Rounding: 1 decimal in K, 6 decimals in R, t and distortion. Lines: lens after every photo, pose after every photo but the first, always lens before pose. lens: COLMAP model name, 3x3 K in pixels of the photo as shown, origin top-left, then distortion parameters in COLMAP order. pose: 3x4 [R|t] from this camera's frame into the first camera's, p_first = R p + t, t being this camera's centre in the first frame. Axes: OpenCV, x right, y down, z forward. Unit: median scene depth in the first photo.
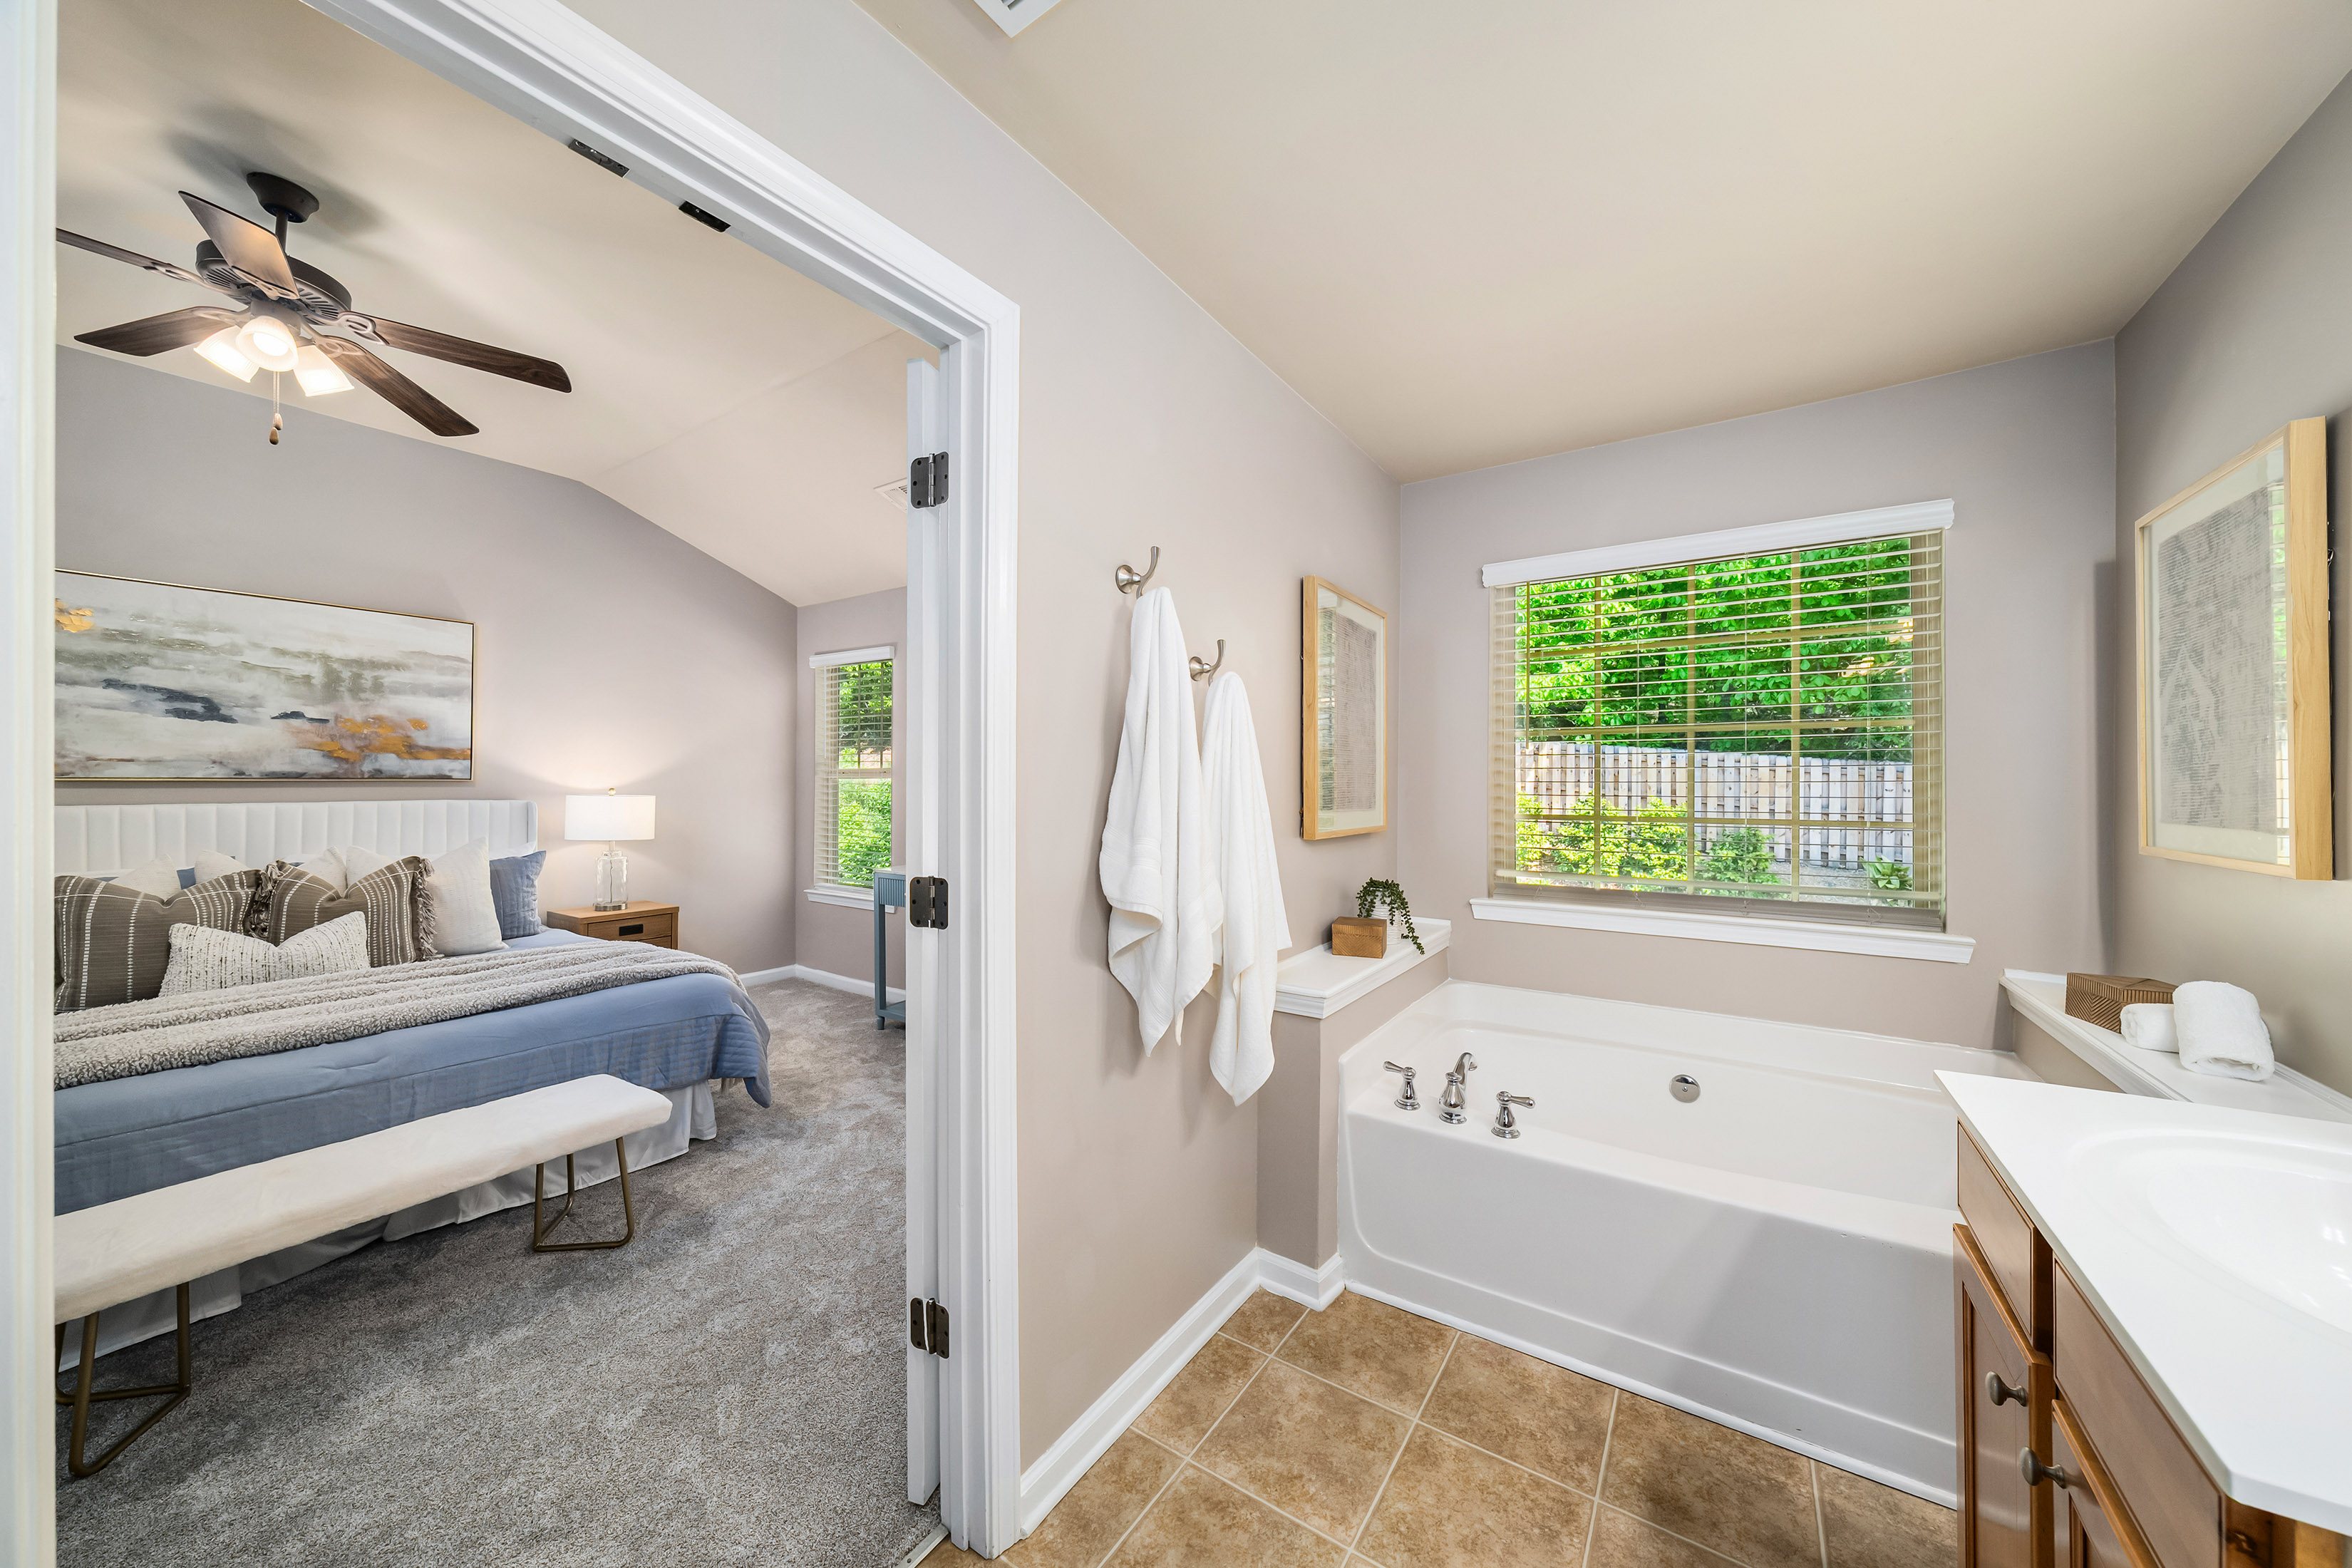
lens RADIAL K [[809.0, 0, 1176.0], [0, 809.0, 784.0], [0, 0, 1]] dist [-0.002254, -0.000127]
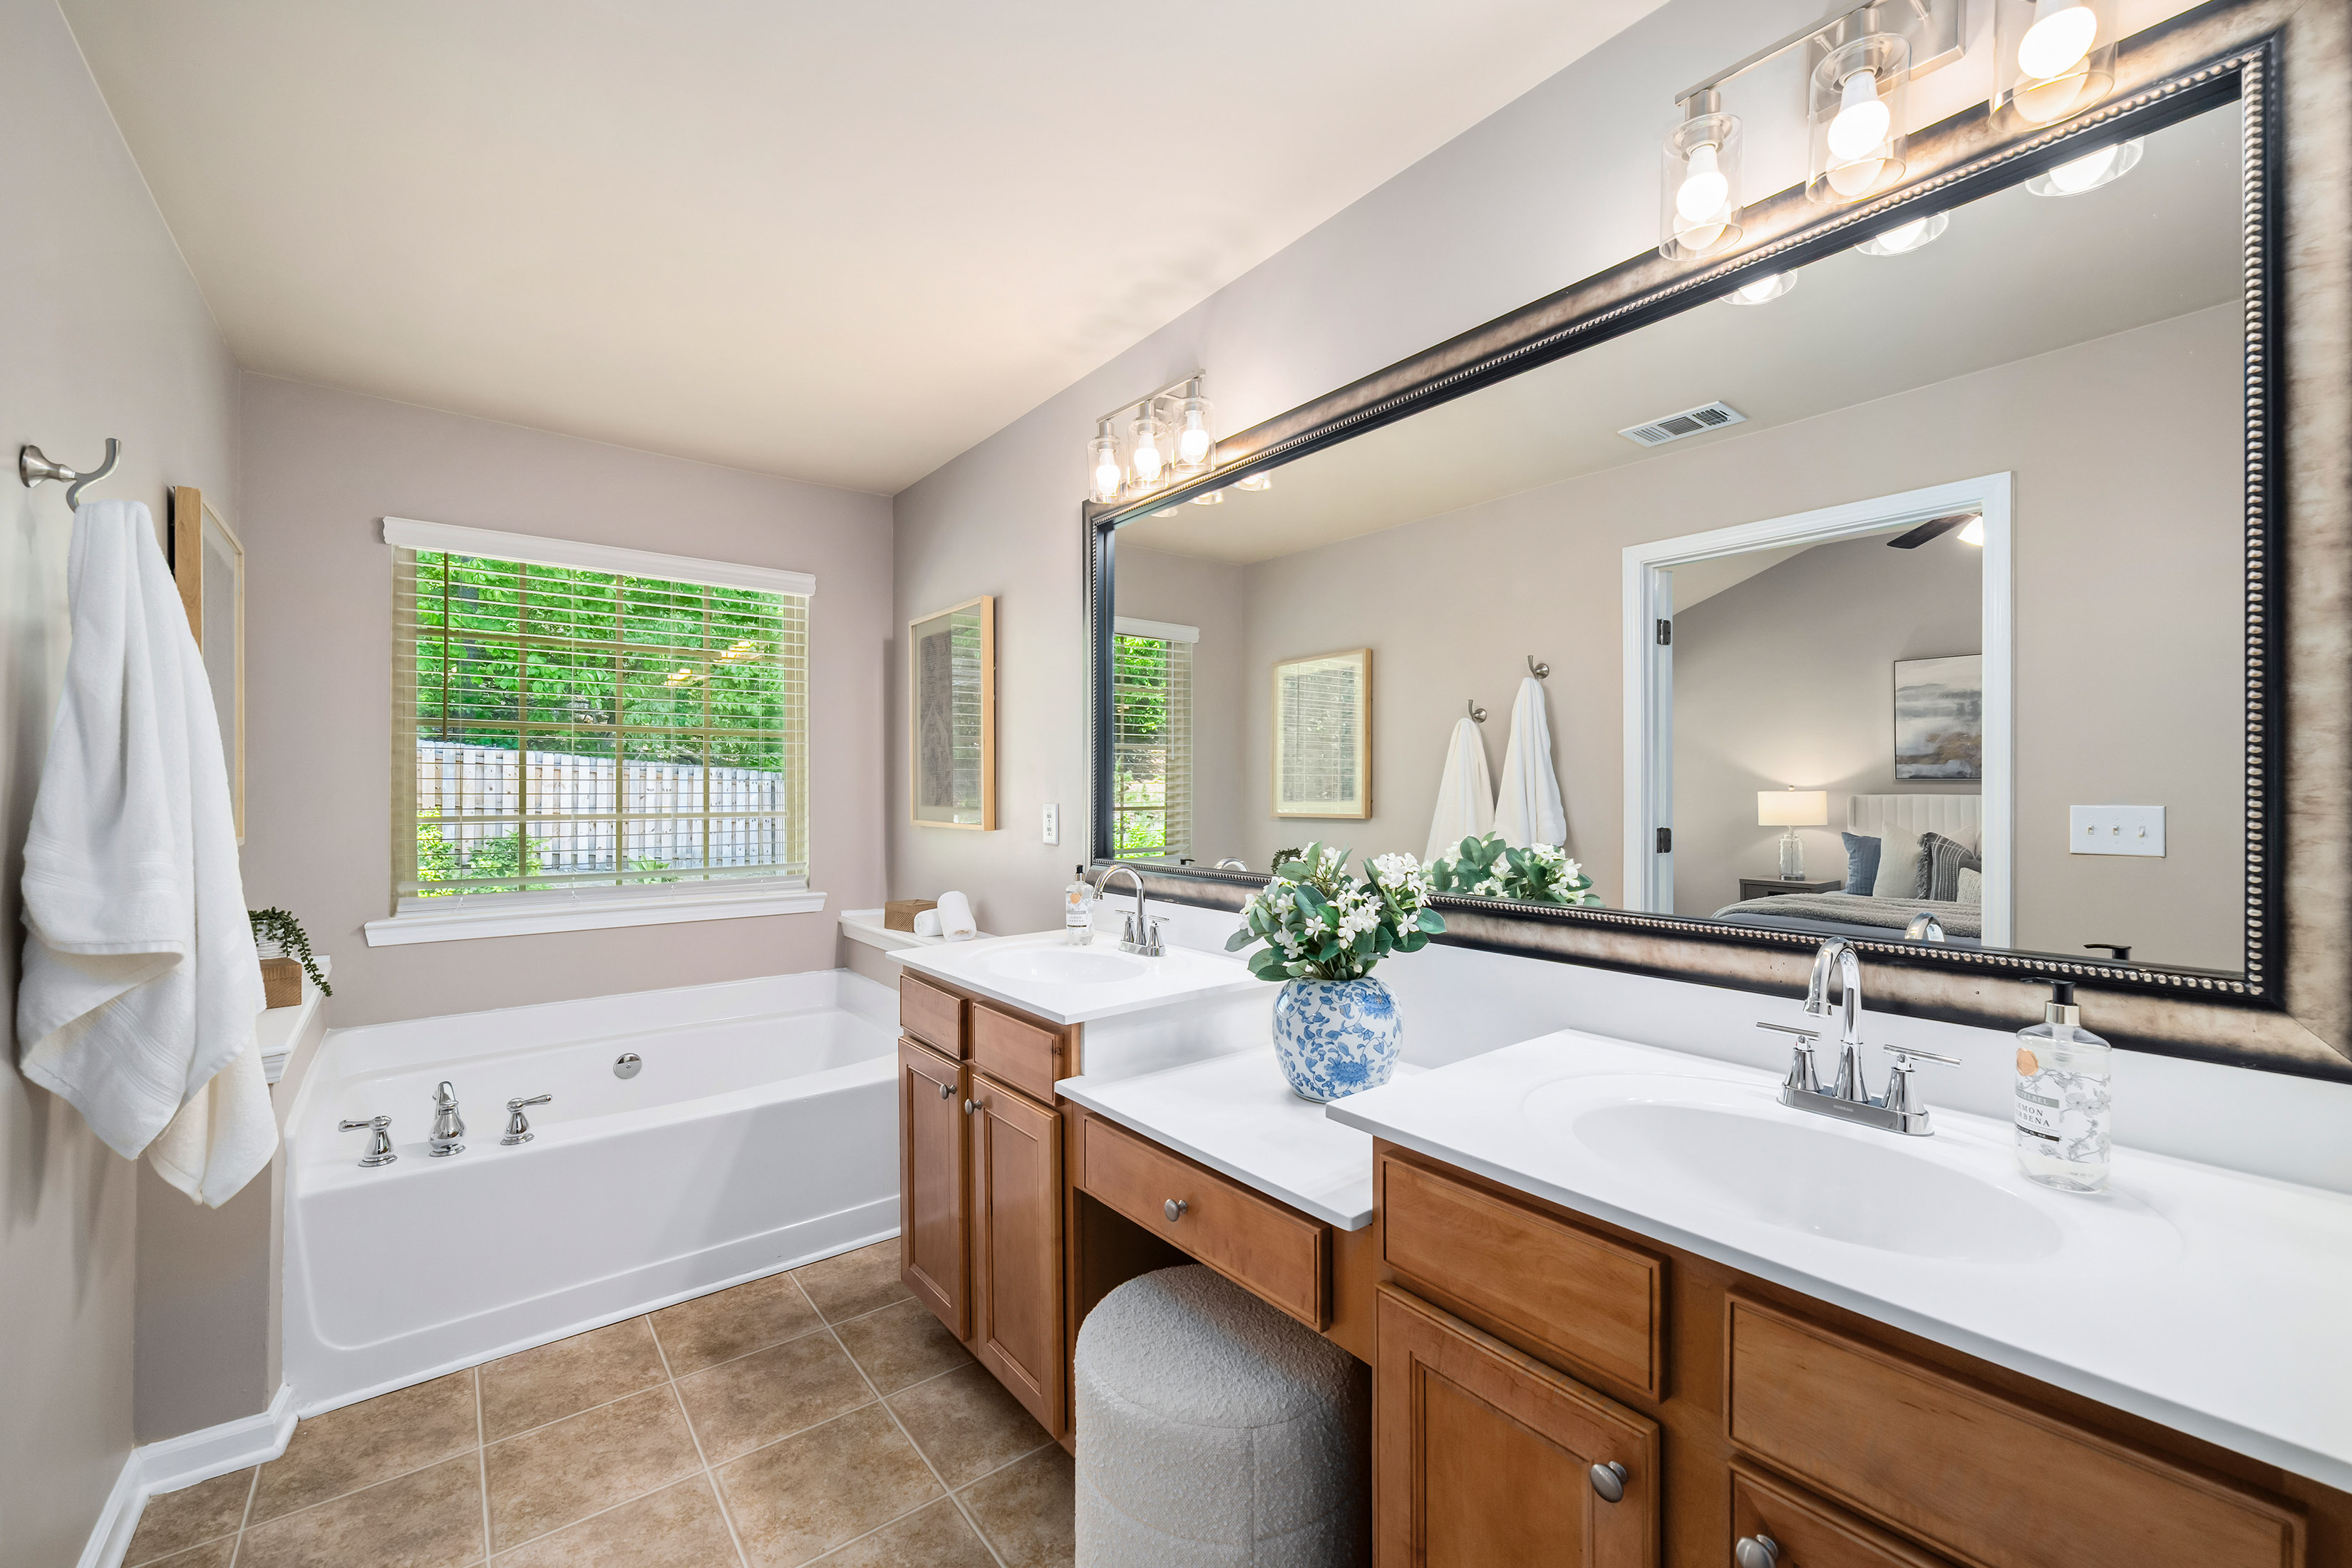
lens RADIAL K [[944.9, 0, 1176.0], [0, 944.9, 784.0], [0, 0, 1]] dist [0.001583, 0.000180]
pose [[0.315878, 0.001243, 0.948799, -0.455200], [-0.000847, 0.999999, -0.001028, 0.005149], [-0.948799, -0.000479, 0.315879, -0.117448]]
